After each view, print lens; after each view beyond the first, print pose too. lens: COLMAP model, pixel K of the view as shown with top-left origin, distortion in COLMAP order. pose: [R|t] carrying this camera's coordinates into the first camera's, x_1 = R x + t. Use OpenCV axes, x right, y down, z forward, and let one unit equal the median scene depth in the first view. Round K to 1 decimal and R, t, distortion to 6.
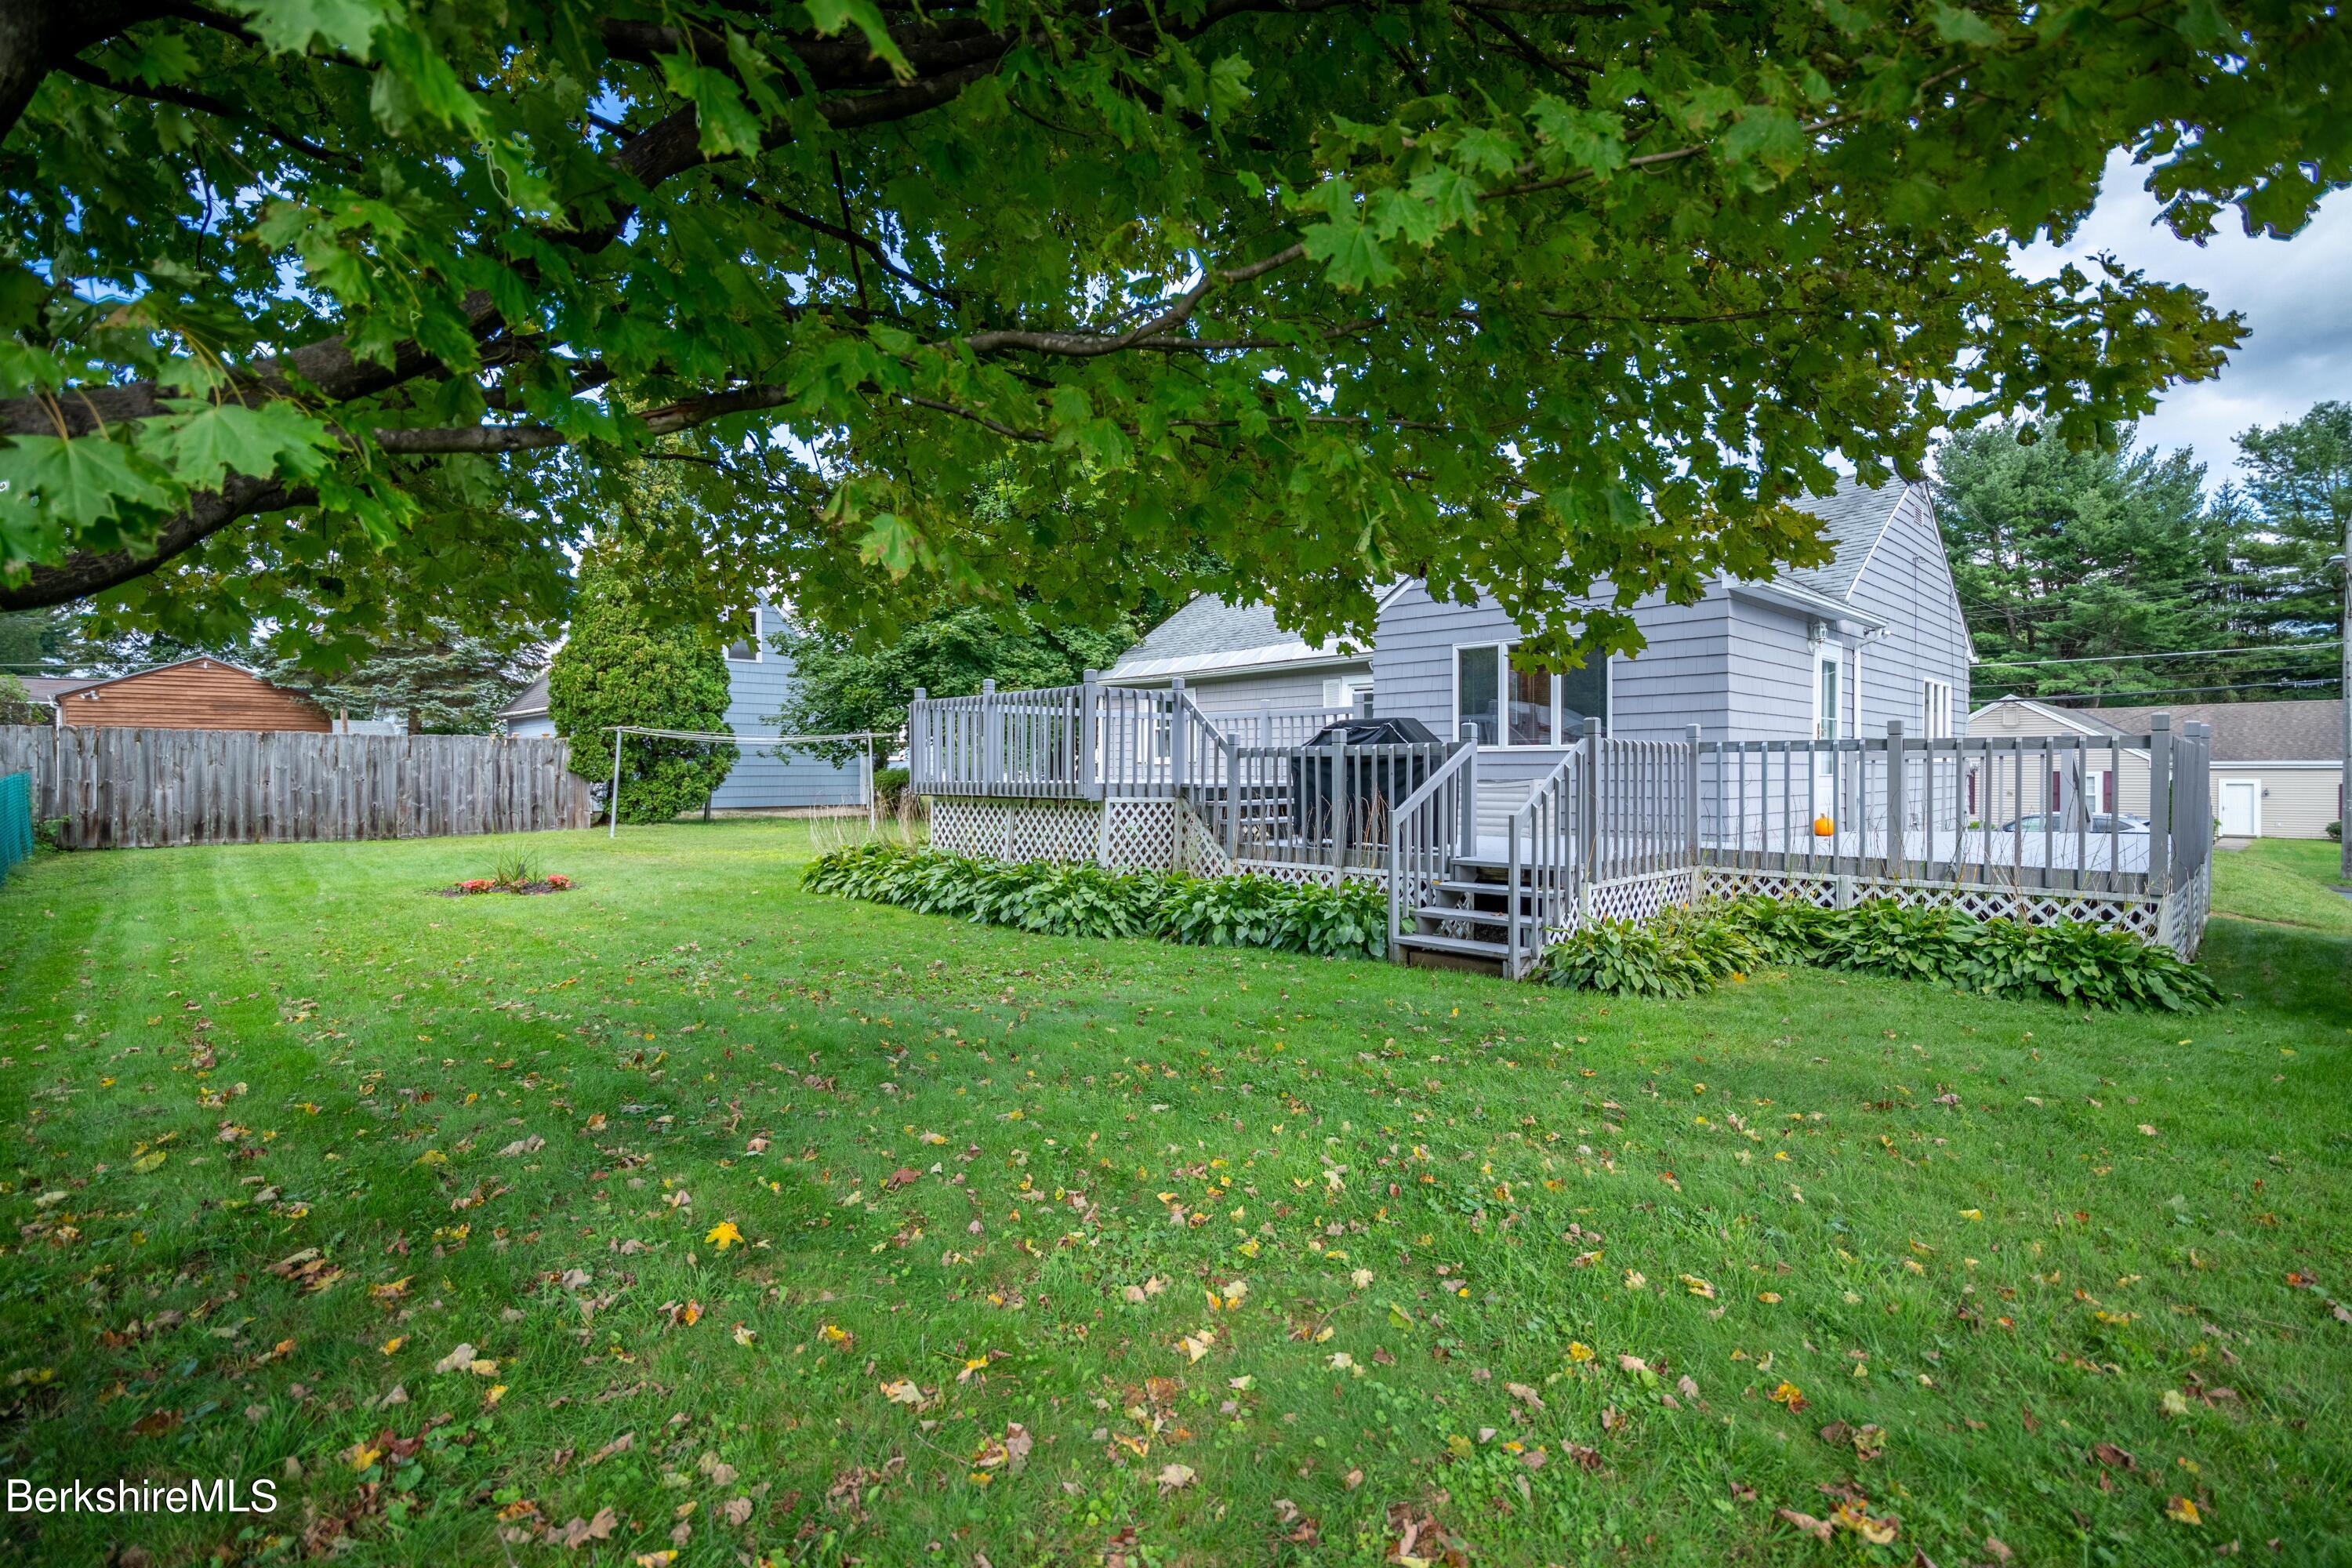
lens RADIAL K [[1083.9, 0, 1172.5], [0, 1083.9, 780.5], [0, 0, 1]] dist [-0.001833, 0.000524]
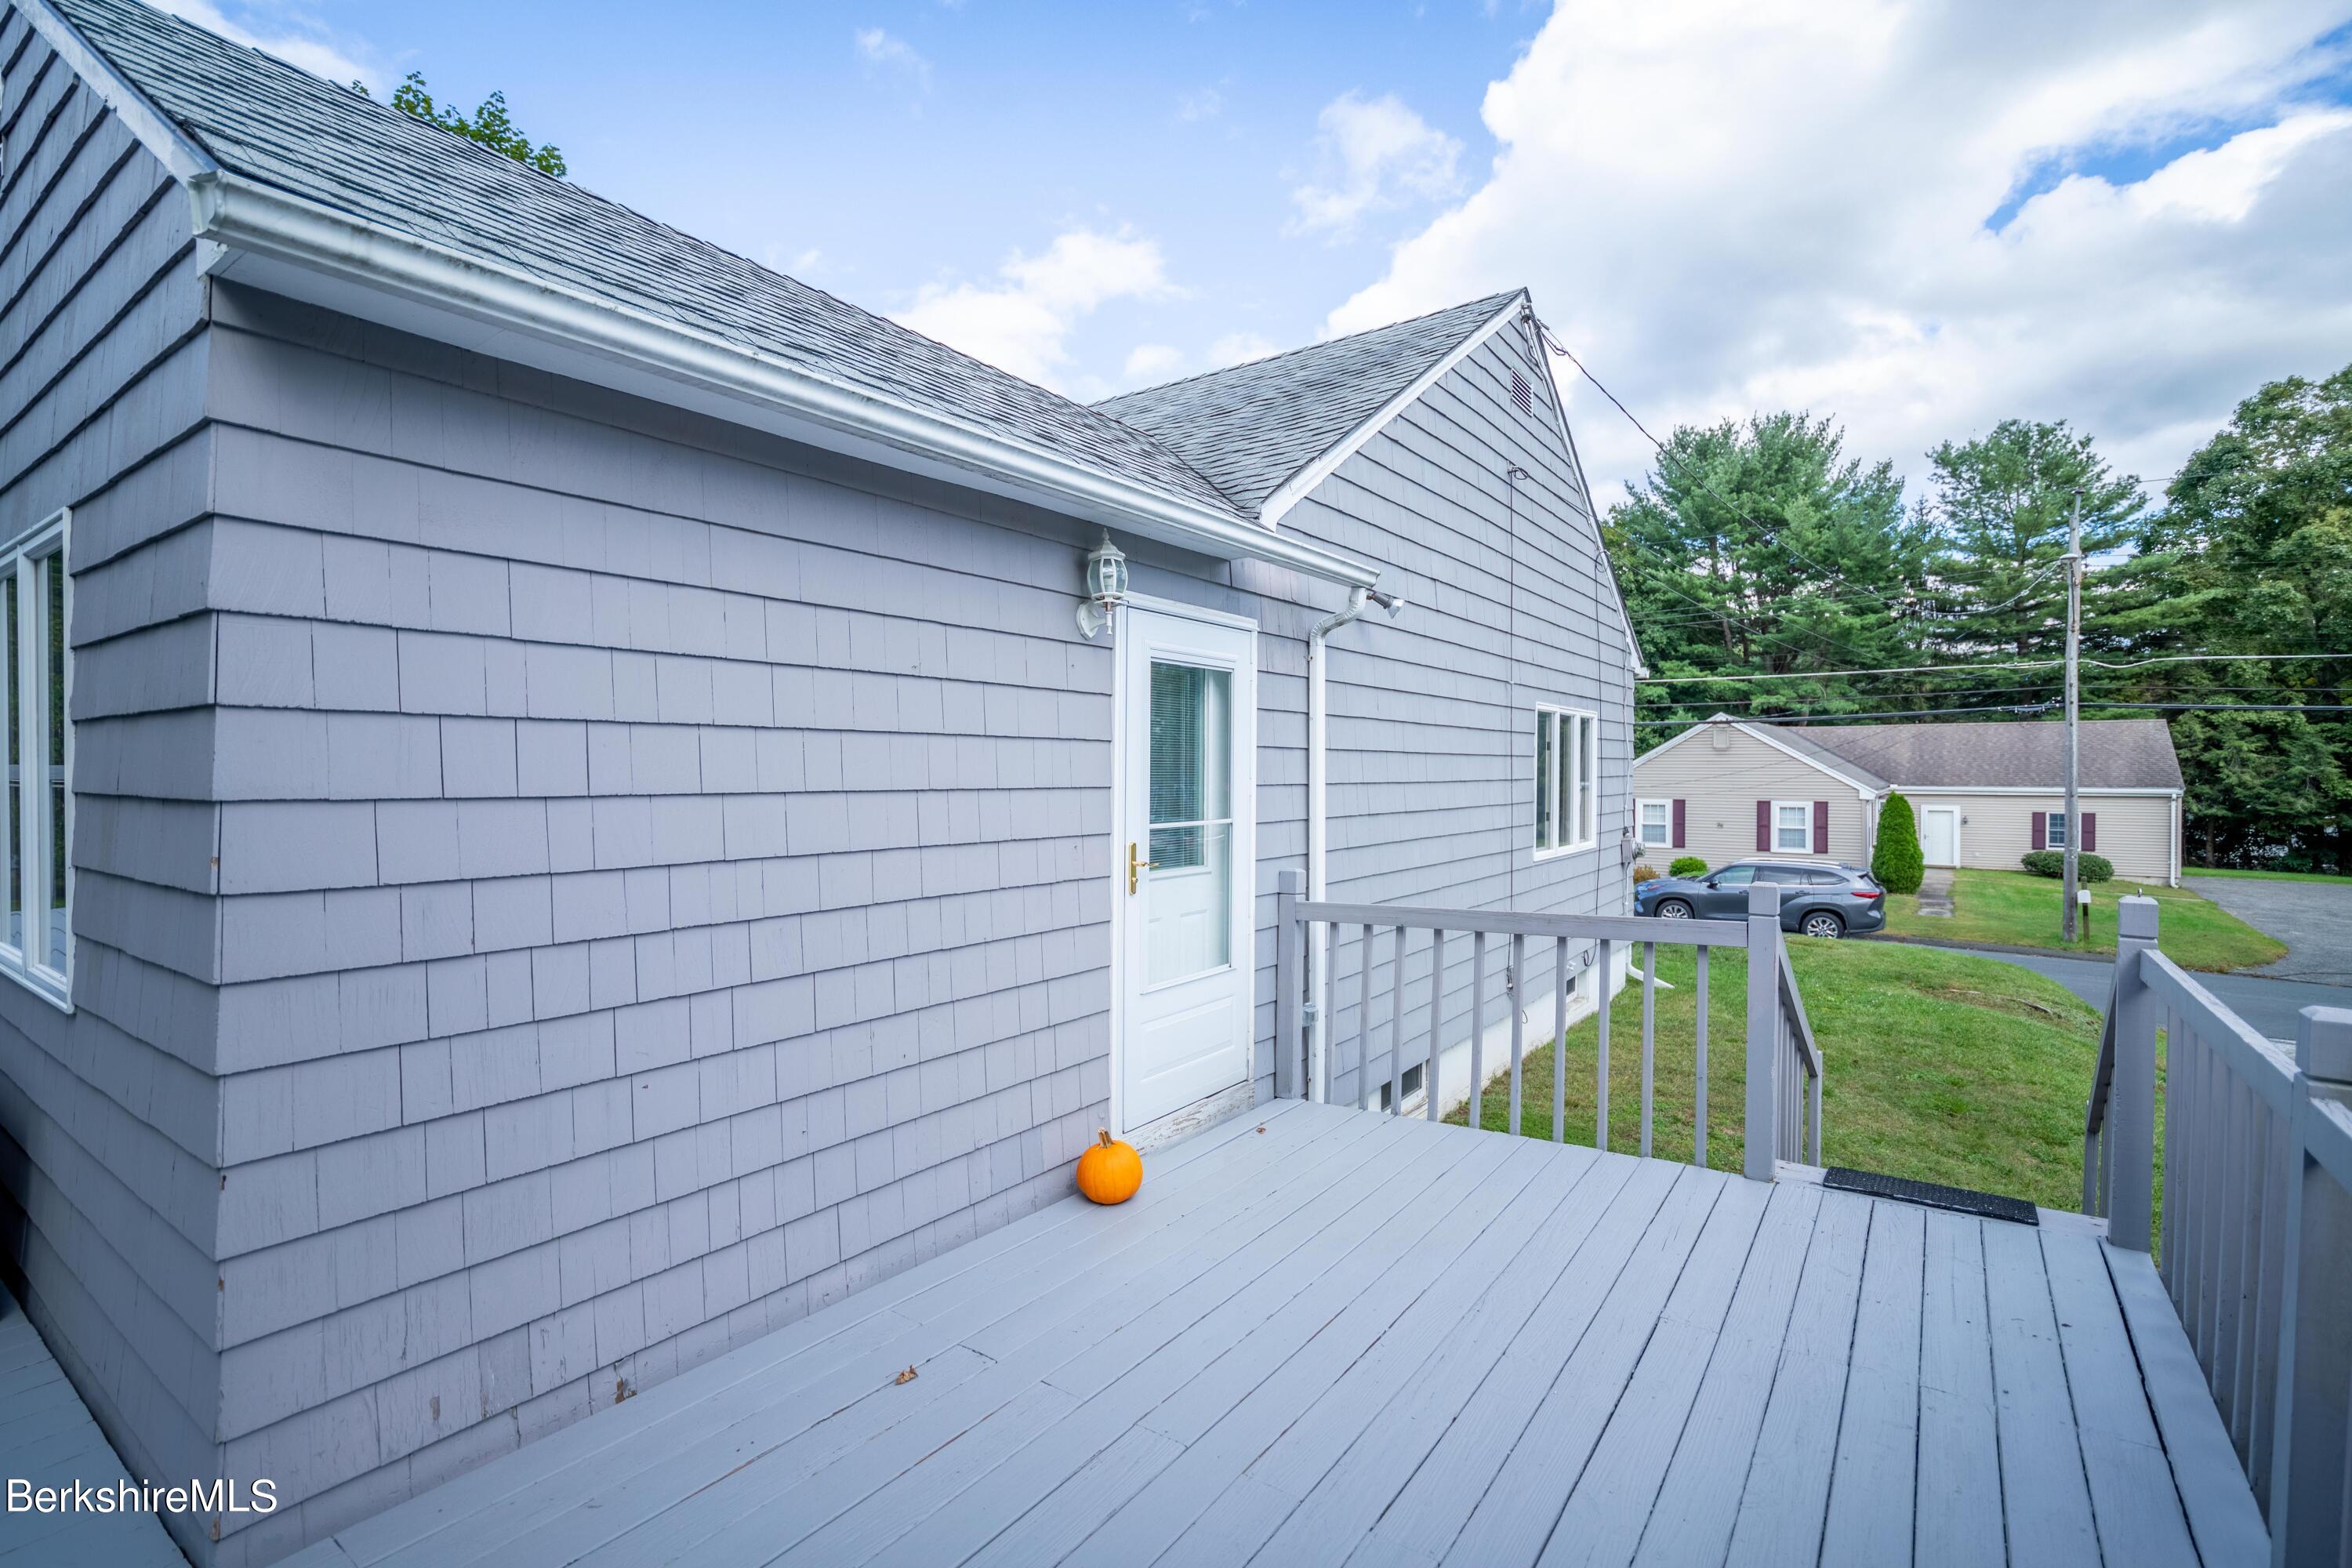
lens RADIAL K [[1083.9, 0, 1178.9], [0, 1083.9, 781.4], [0, 0, 1]] dist [-0.001833, 0.000524]
pose [[0.983068, 0.001692, 0.183235, 0.130866], [-0.001962, 0.999997, 0.001295, -0.017622], [-0.183233, -0.001633, 0.983068, 0.157173]]
